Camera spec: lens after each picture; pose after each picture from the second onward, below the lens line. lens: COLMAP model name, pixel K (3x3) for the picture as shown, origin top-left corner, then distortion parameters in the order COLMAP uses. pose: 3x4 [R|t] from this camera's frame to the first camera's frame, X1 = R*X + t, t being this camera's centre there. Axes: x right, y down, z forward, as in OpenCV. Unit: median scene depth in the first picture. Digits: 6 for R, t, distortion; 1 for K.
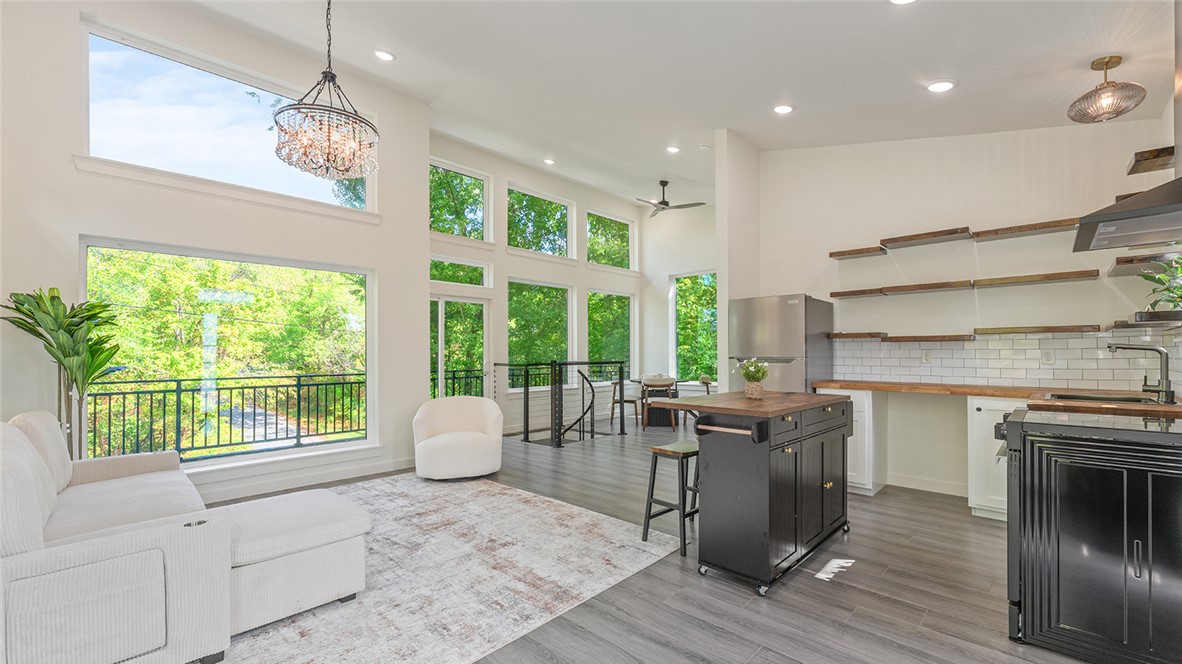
lens RADIAL K [[481.8, 0, 584.8], [0, 481.8, 350.7], [0, 0, 1]] dist [0.001315, 0.000222]
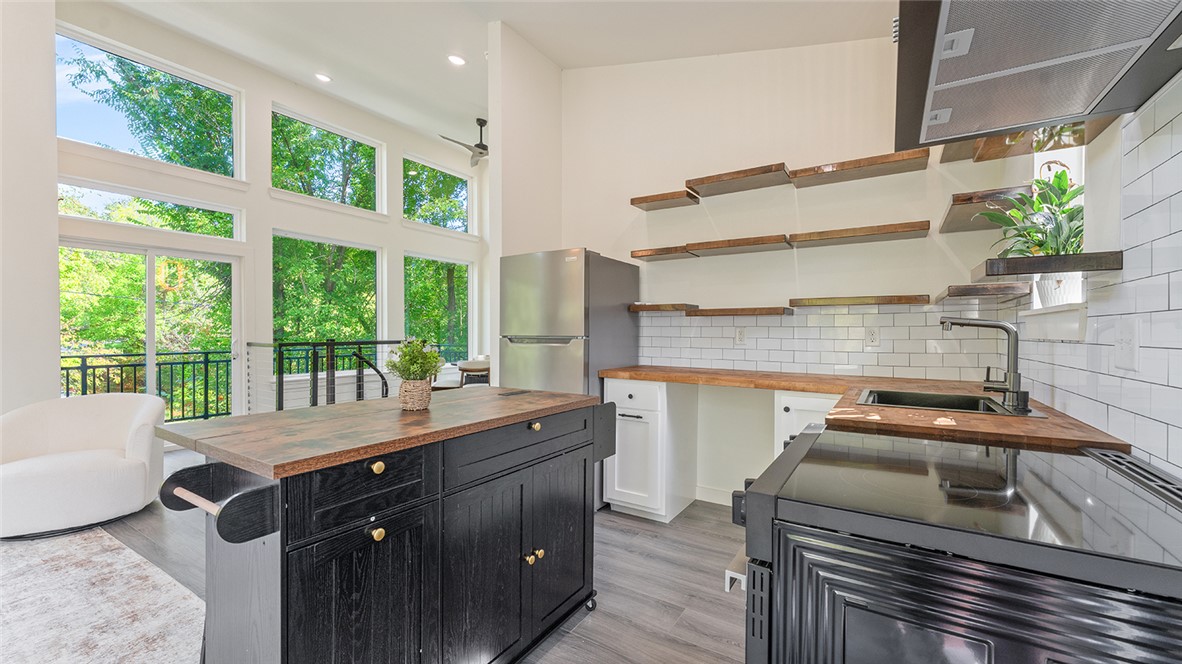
lens RADIAL K [[472.8, 0, 585.7], [0, 472.8, 338.4], [0, 0, 1]] dist [0.000108, -0.000109]
pose [[0.980655, 0.002709, 0.195728, 0.251852], [-0.006603, 0.999793, 0.019247, 0.002601], [-0.195635, -0.020167, 0.980469, 0.241202]]
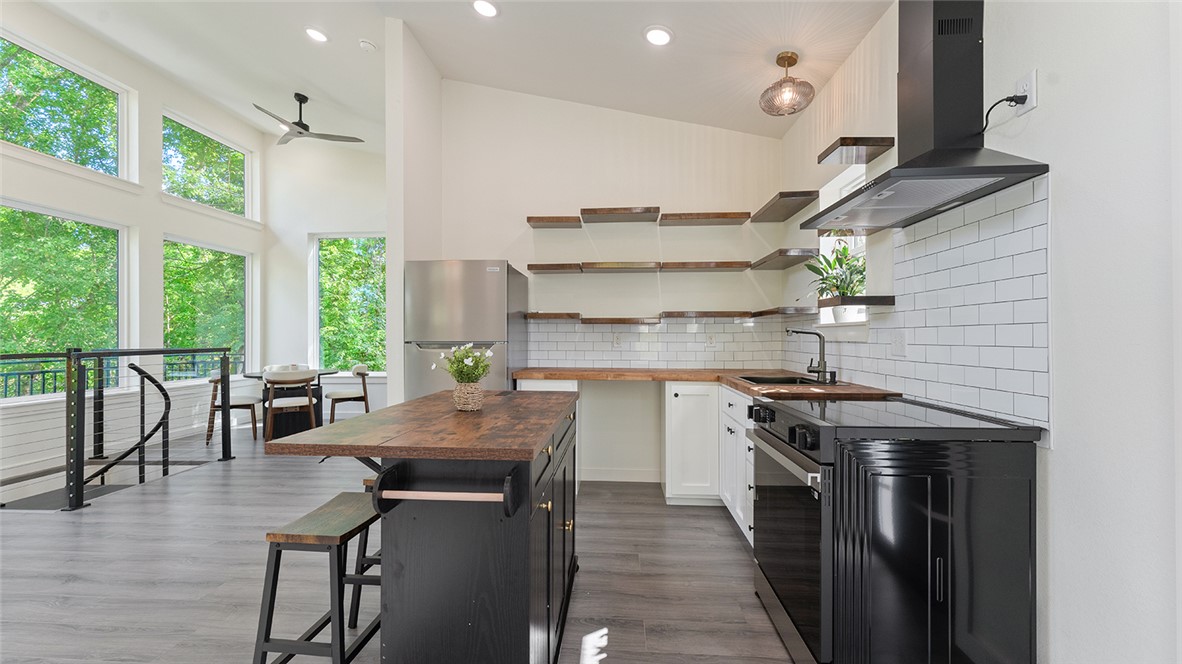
lens RADIAL K [[477.5, 0, 586.7], [0, 477.5, 336.3], [0, 0, 1]] dist [-0.000010, -0.000107]
pose [[0.763526, 0.003346, 0.645769, 0.043505], [-0.006248, 0.999978, 0.002206, 0.002353], [-0.645747, -0.005719, 0.763530, 0.255937]]
